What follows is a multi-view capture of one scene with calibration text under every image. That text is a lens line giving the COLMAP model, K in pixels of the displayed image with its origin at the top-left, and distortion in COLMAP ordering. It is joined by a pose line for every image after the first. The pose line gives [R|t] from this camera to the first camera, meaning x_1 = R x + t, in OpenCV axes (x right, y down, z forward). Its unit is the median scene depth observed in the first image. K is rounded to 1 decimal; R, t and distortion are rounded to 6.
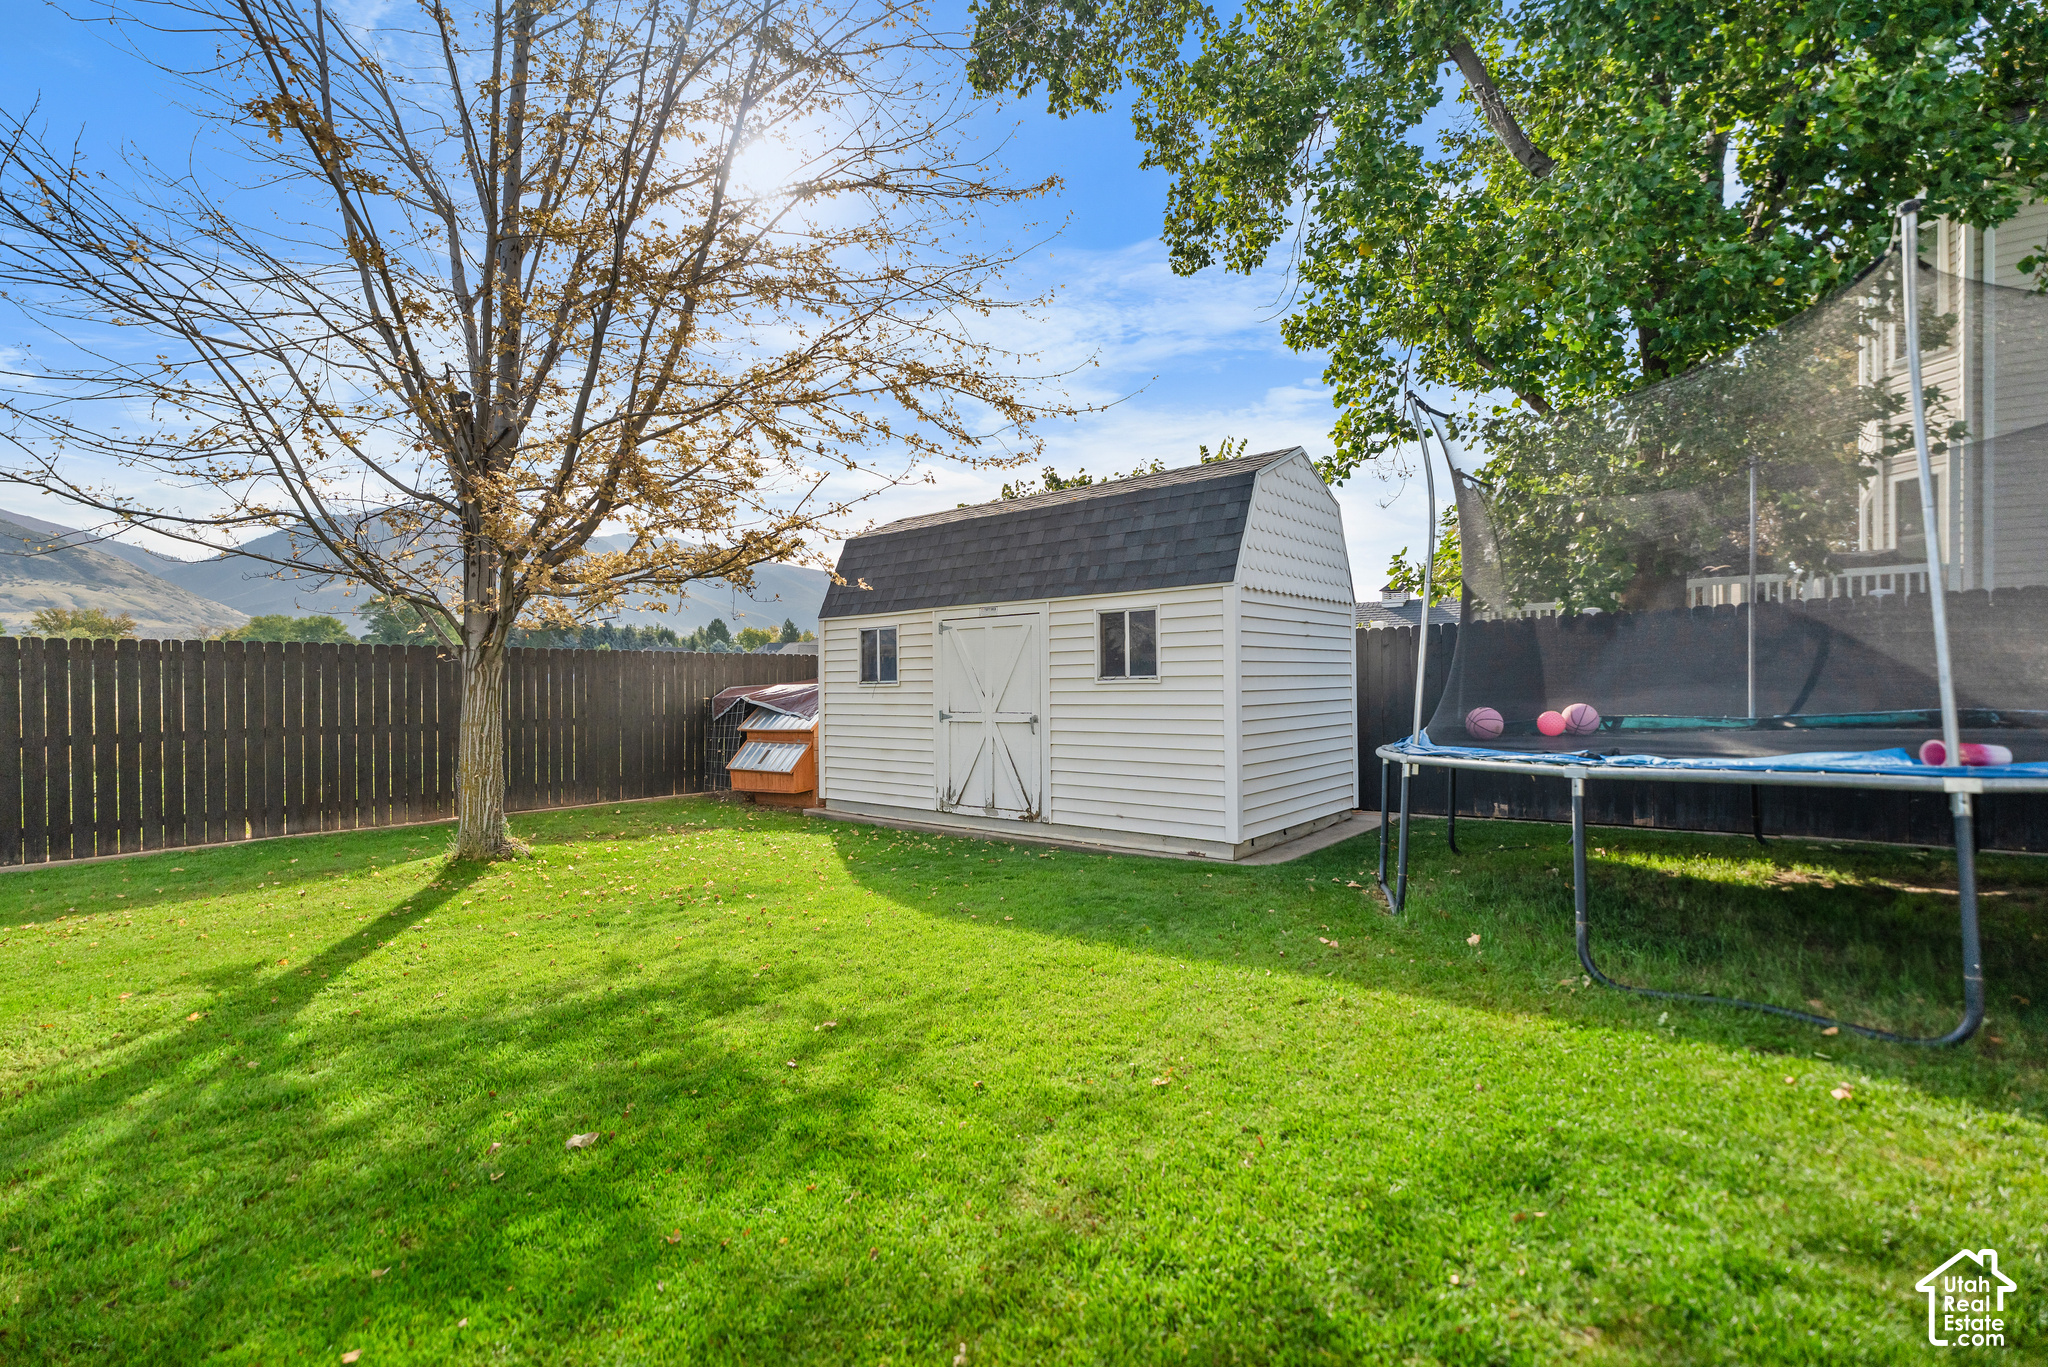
lens RADIAL K [[931.2, 0, 1020.5], [0, 931.2, 689.3], [0, 0, 1]] dist [0.003590, -0.000009]
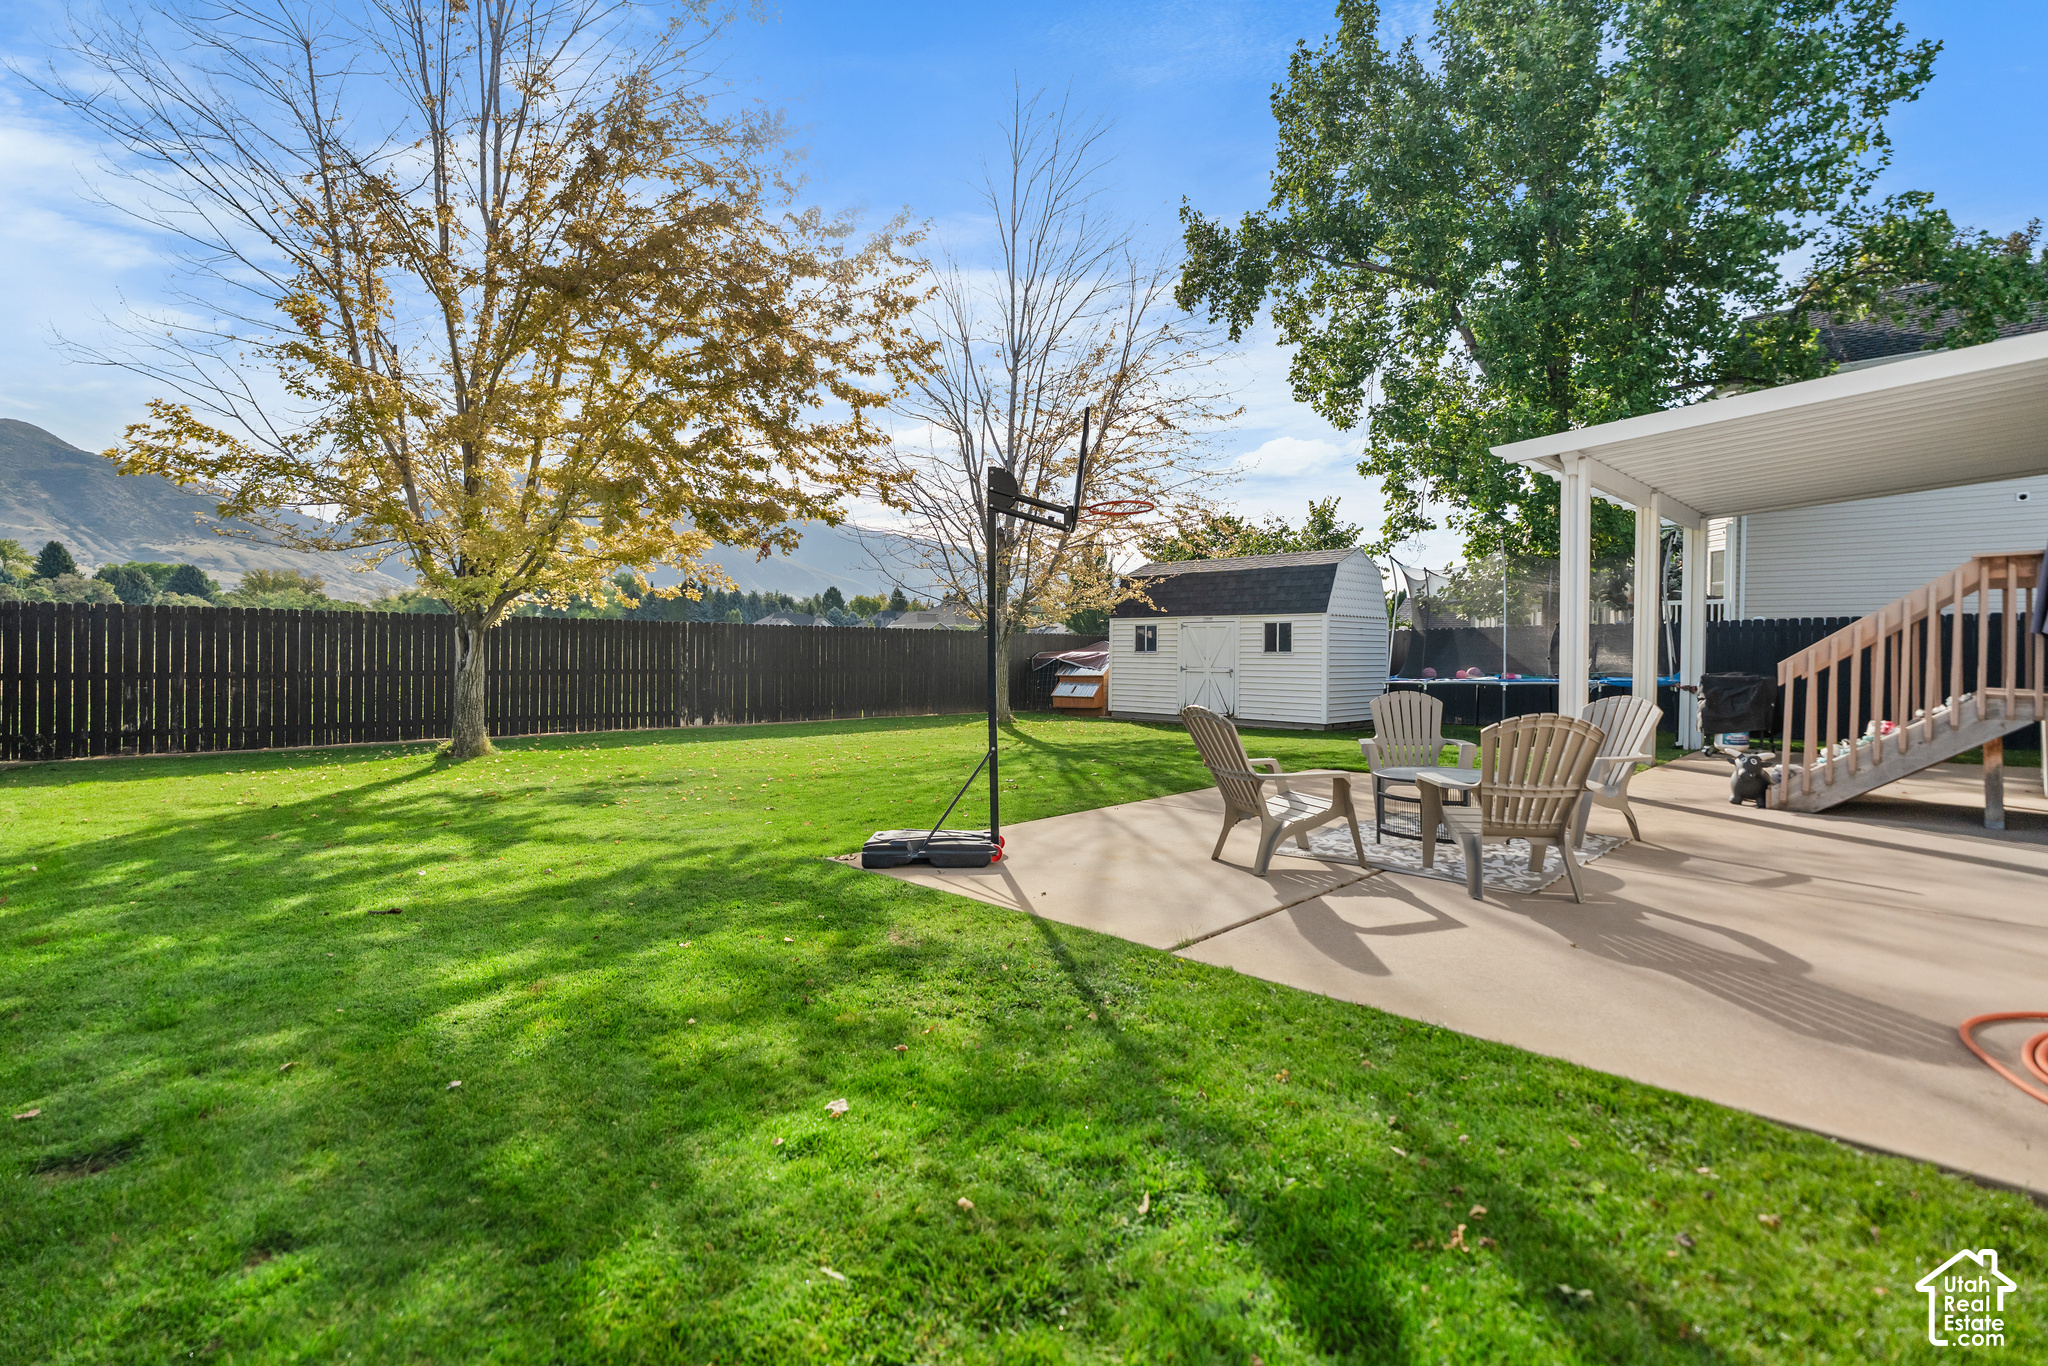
lens RADIAL K [[931.2, 0, 1022.9], [0, 931.2, 664.1], [0, 0, 1]] dist [0.003590, -0.000009]
pose [[0.995217, 0.020713, -0.095465, -0.220580], [-0.020083, 0.999770, 0.007563, 0.008733], [0.095600, -0.005610, 0.995404, -1.018632]]
